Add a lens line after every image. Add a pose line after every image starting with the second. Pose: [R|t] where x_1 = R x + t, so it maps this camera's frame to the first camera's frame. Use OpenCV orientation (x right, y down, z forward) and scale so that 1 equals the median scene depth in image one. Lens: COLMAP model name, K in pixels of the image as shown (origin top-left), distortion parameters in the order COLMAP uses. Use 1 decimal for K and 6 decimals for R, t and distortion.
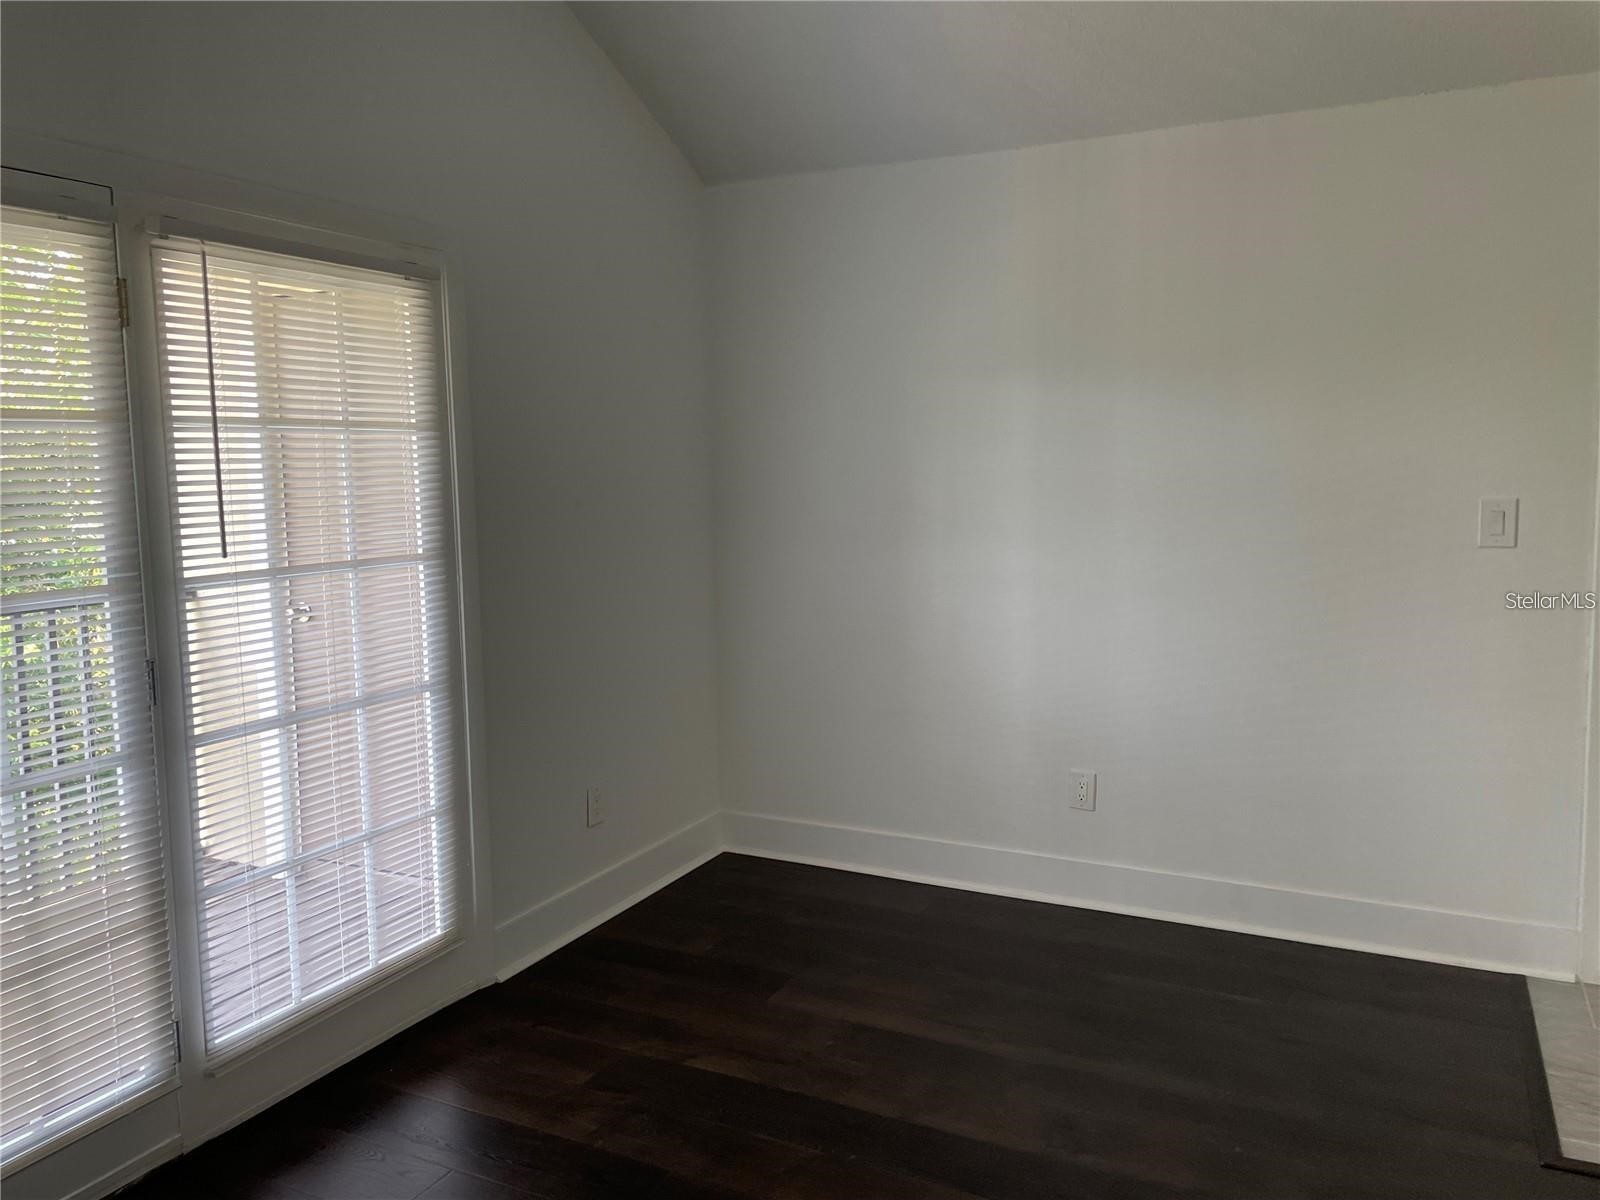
lens RADIAL K [[1195.7, 0, 800.0], [0, 1195.7, 600.0], [0, 0, 1]] dist [0.079652, -0.092344]
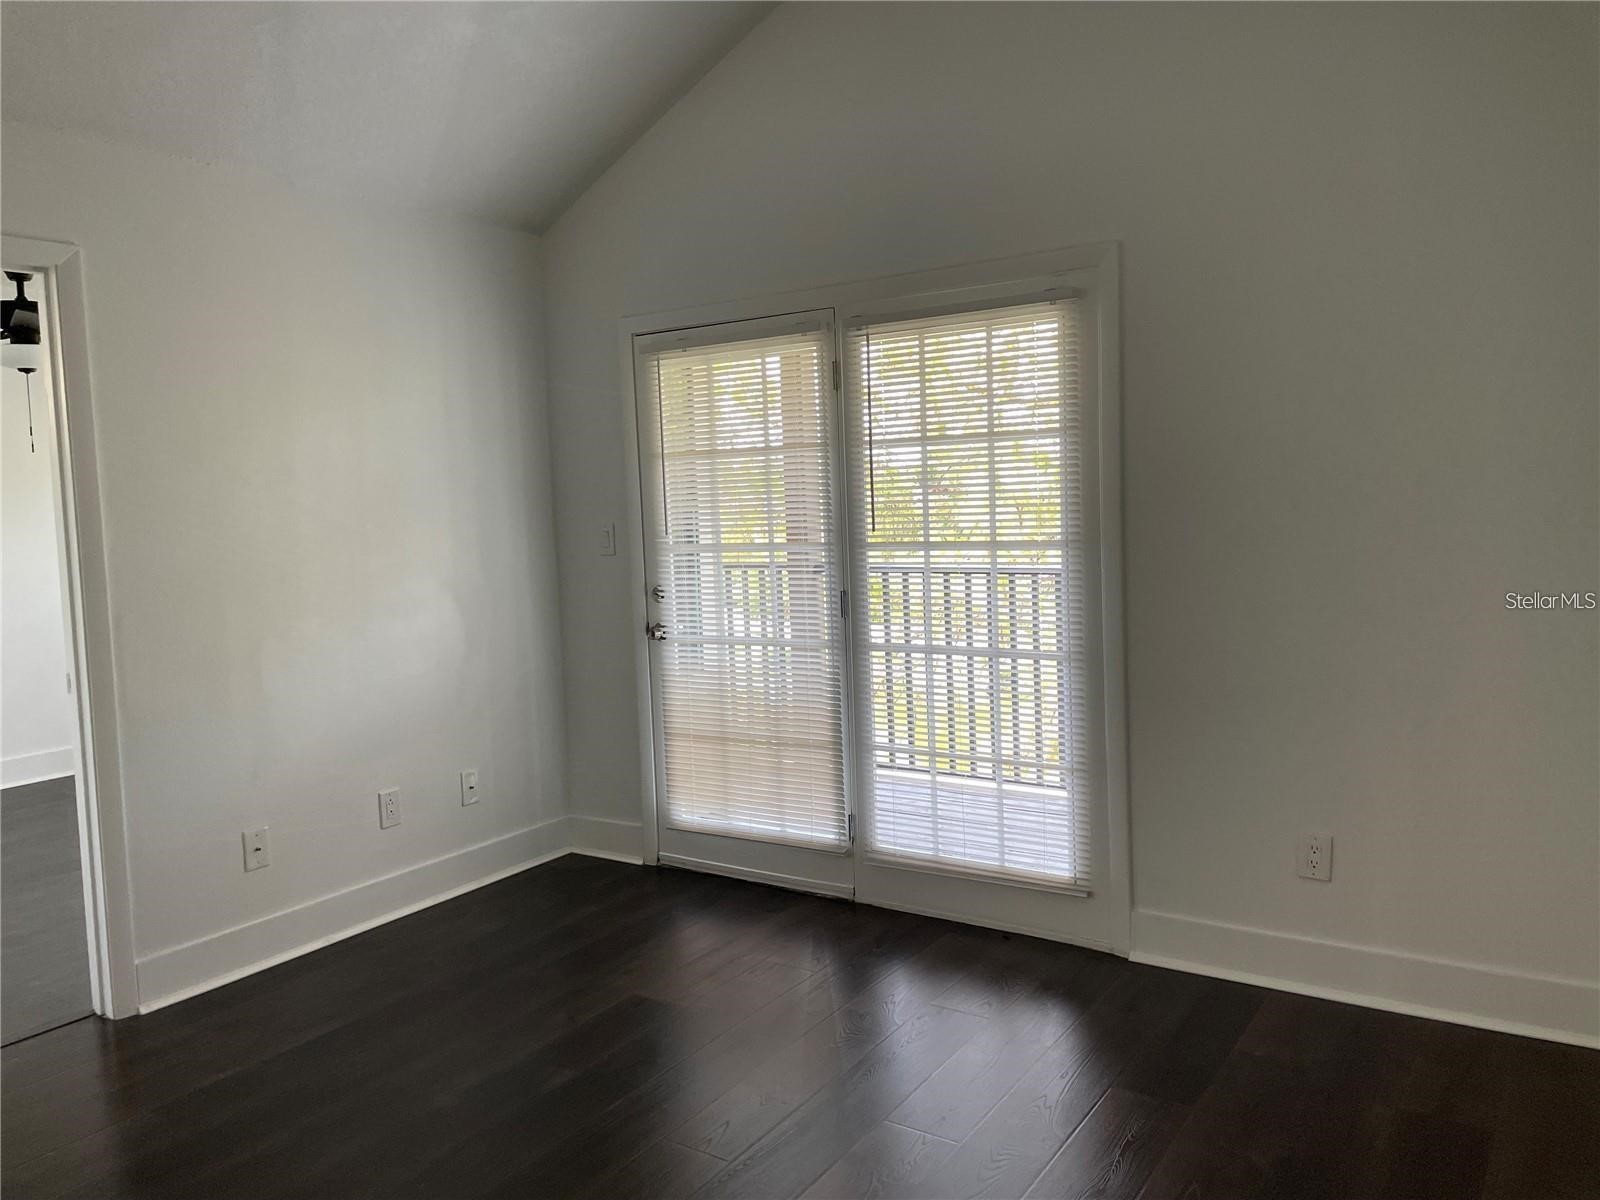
lens RADIAL K [[1195.7, 0, 800.0], [0, 1195.7, 600.0], [0, 0, 1]] dist [0.079652, -0.092344]
pose [[-0.121637, 0.108731, -0.986601, 1.030803], [-0.075415, 0.990096, 0.118414, -0.120687], [0.989706, 0.088808, -0.112232, 1.077087]]
